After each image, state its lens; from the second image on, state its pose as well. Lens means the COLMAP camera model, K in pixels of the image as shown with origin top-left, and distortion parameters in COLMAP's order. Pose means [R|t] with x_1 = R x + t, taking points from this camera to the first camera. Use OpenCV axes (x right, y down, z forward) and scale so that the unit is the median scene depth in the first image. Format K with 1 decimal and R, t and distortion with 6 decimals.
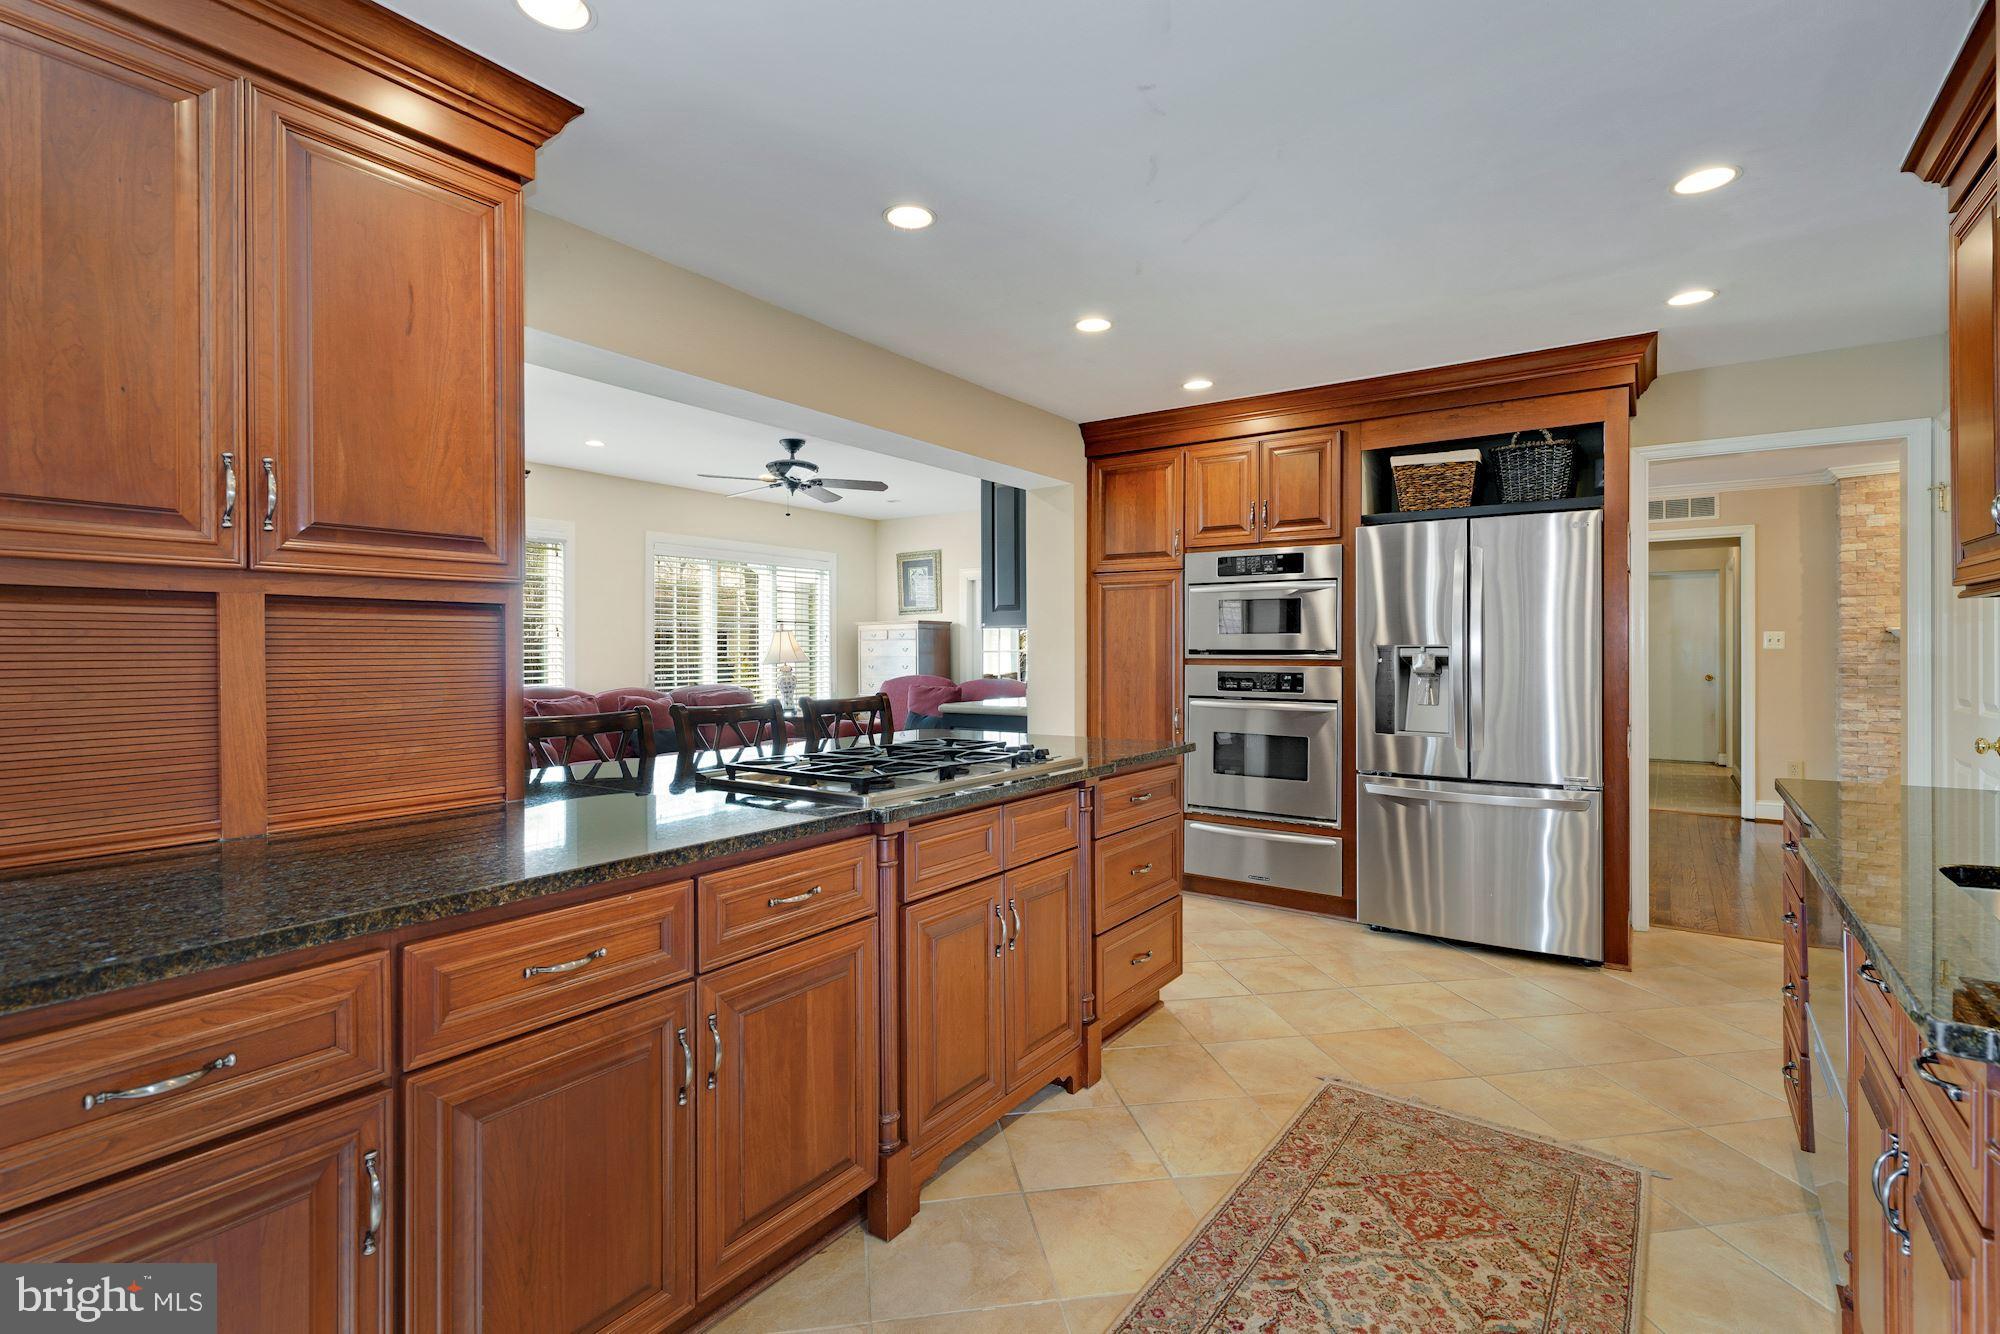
lens RADIAL K [[922.5, 0, 996.8], [0, 922.5, 650.9], [0, 0, 1]] dist [-0.000767, 0.000312]
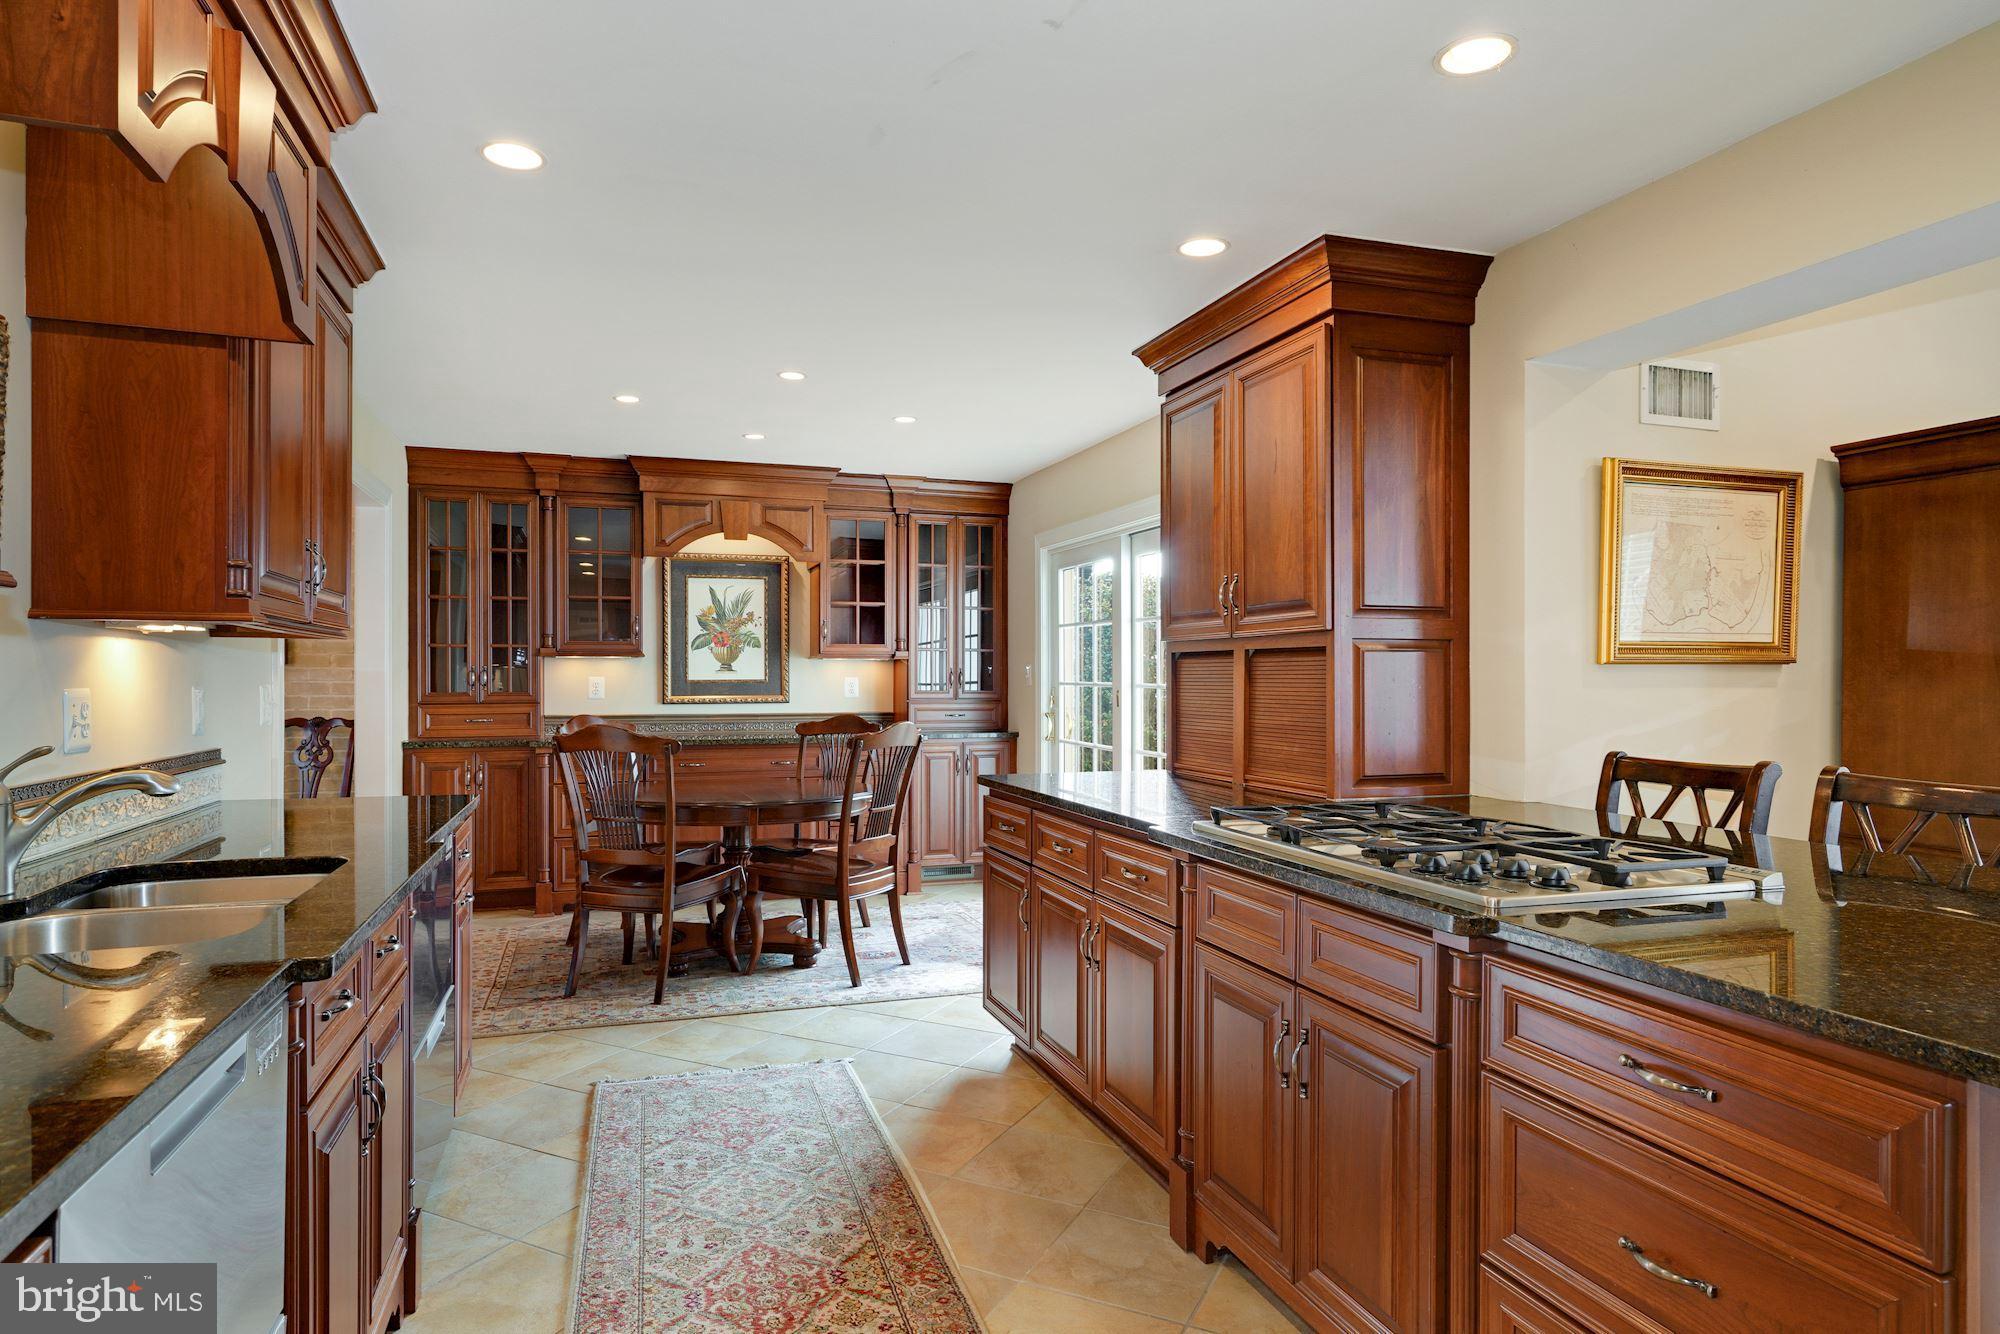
lens RADIAL K [[1167.3, 0, 998.6], [0, 1167.3, 678.0], [0, 0, 1]] dist [0.000633, 0.000122]
pose [[-0.596967, 0.001890, -0.802263, 1.126084], [-0.002384, 0.999989, 0.004129, -0.003187], [0.802262, 0.004377, -0.596956, 1.668012]]
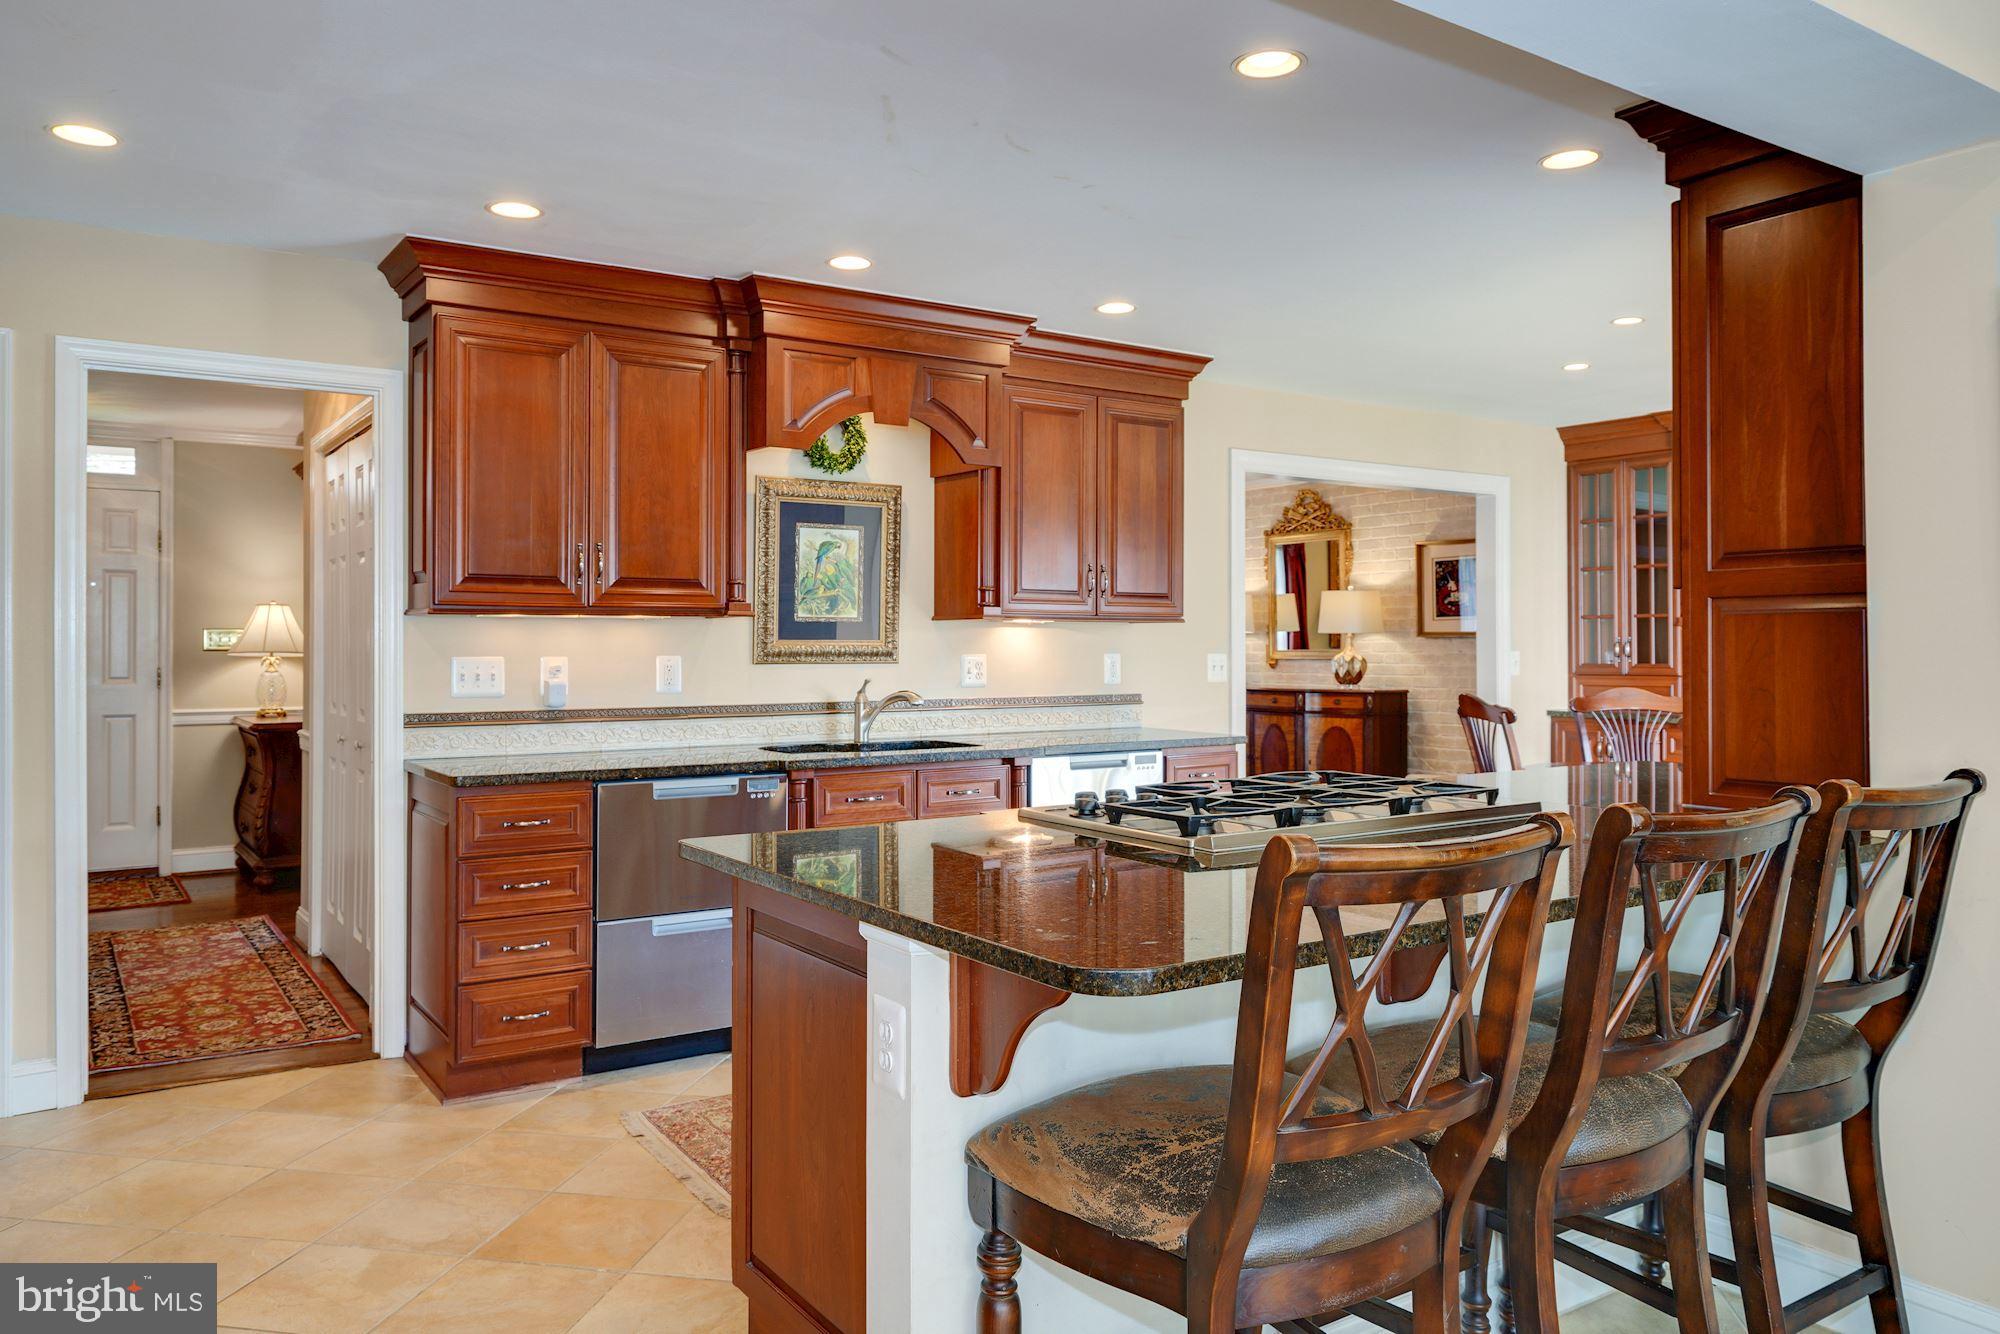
lens RADIAL K [[1409.0, 0, 1001.4], [0, 1409.0, 655.0], [0, 0, 1]] dist [-0.000040, -0.000756]
pose [[-0.937594, 0.004877, 0.347697, -0.361000], [0.006943, 0.999965, 0.004695, -0.000548], [-0.347662, 0.006816, -0.937595, 2.771474]]
